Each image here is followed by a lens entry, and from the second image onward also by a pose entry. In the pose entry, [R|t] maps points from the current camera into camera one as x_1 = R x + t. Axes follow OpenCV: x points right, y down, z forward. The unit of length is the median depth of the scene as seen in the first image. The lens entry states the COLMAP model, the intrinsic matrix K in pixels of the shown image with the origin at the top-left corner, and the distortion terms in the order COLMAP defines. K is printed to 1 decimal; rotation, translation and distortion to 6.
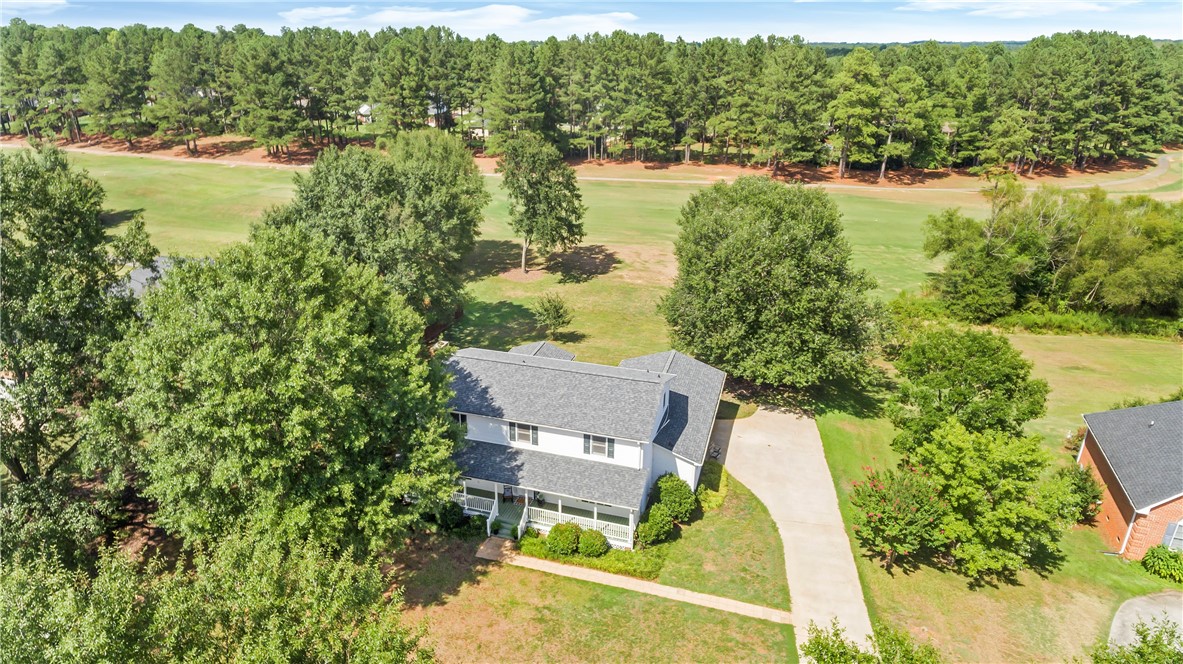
lens RADIAL K [[696.9, 0, 581.8], [0, 696.9, 331.5], [0, 0, 1]] dist [0.007858, -0.005733]
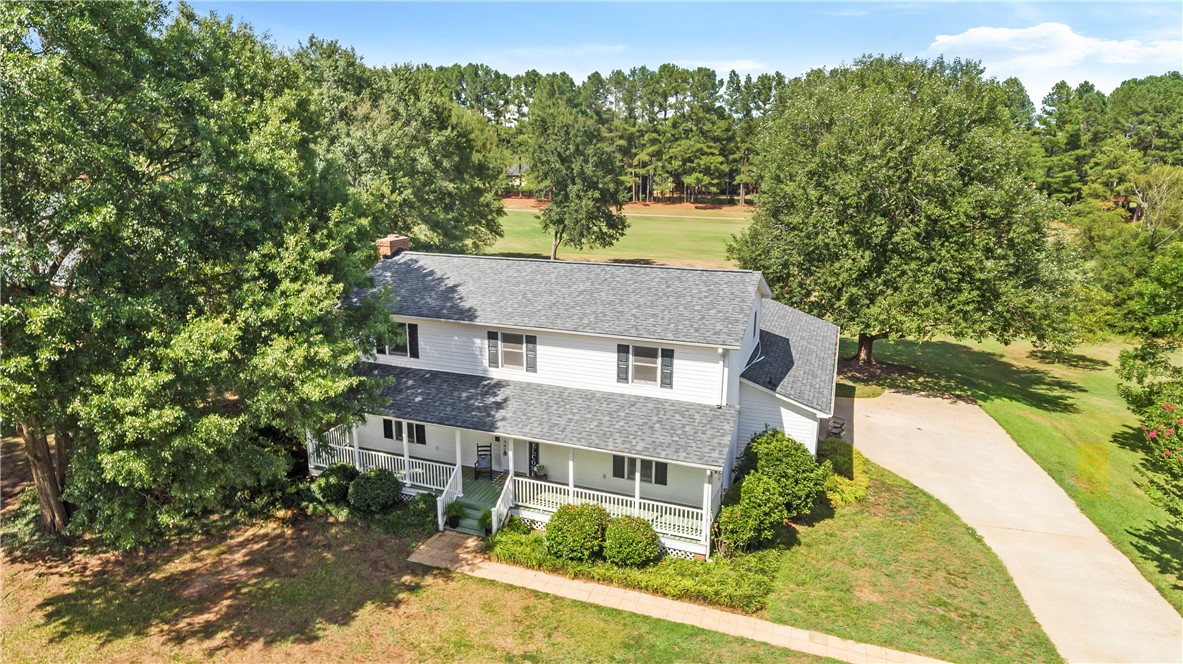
lens RADIAL K [[696.9, 0, 586.4], [0, 696.9, 336.1], [0, 0, 1]] dist [0.007858, -0.005733]
pose [[0.998337, 0.013876, -0.055948, 0.006431], [-0.021488, 0.990222, -0.137838, 0.156096], [0.053488, 0.138811, 0.988873, 0.324252]]
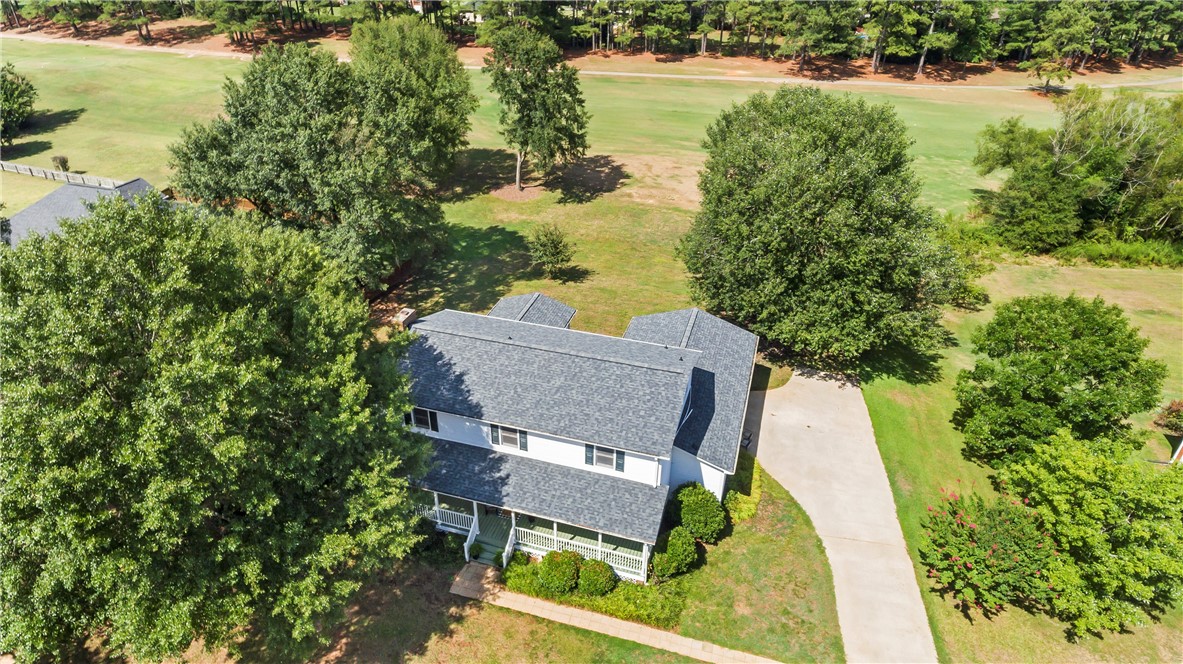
lens RADIAL K [[696.9, 0, 588.4], [0, 696.9, 328.4], [0, 0, 1]] dist [0.007858, -0.005733]
pose [[0.999981, 0.003523, 0.004963, 0.001267], [-0.004207, 0.989371, 0.145354, -0.065385], [-0.004398, -0.145372, 0.989367, 0.175132]]
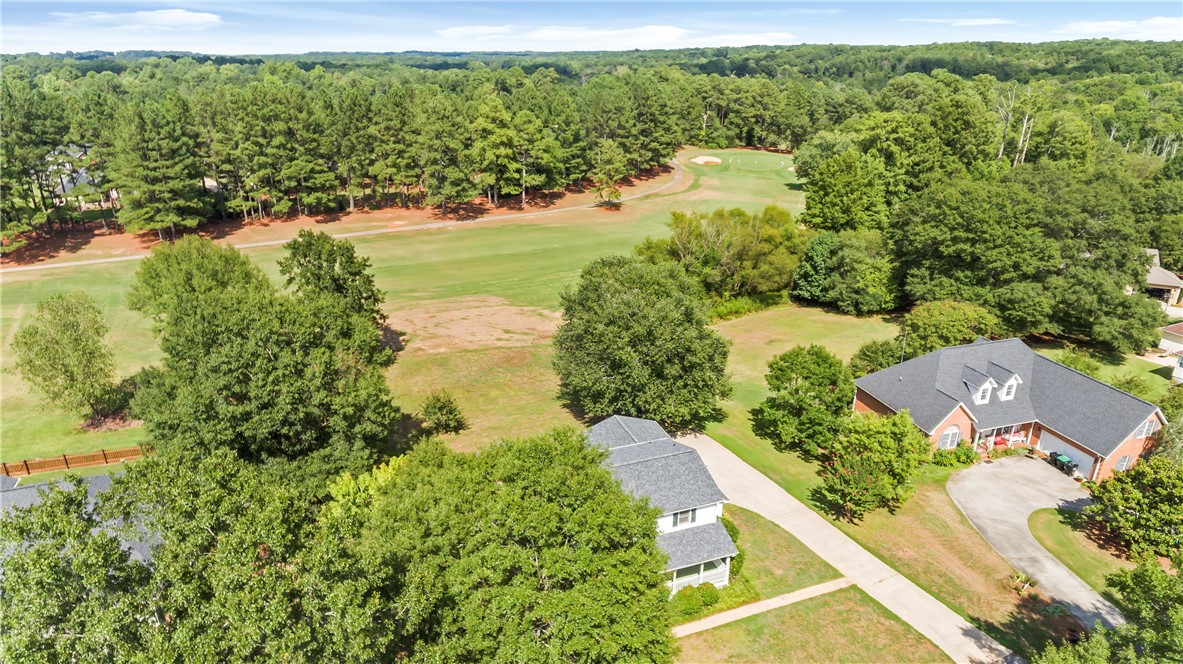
lens RADIAL K [[696.9, 0, 589.8], [0, 696.9, 304.9], [0, 0, 1]] dist [0.007858, -0.005733]
pose [[0.785612, -0.200768, 0.585240, -0.534353], [0.223723, 0.974065, 0.033835, -0.196582], [-0.576855, 0.104351, 0.810154, 0.046885]]
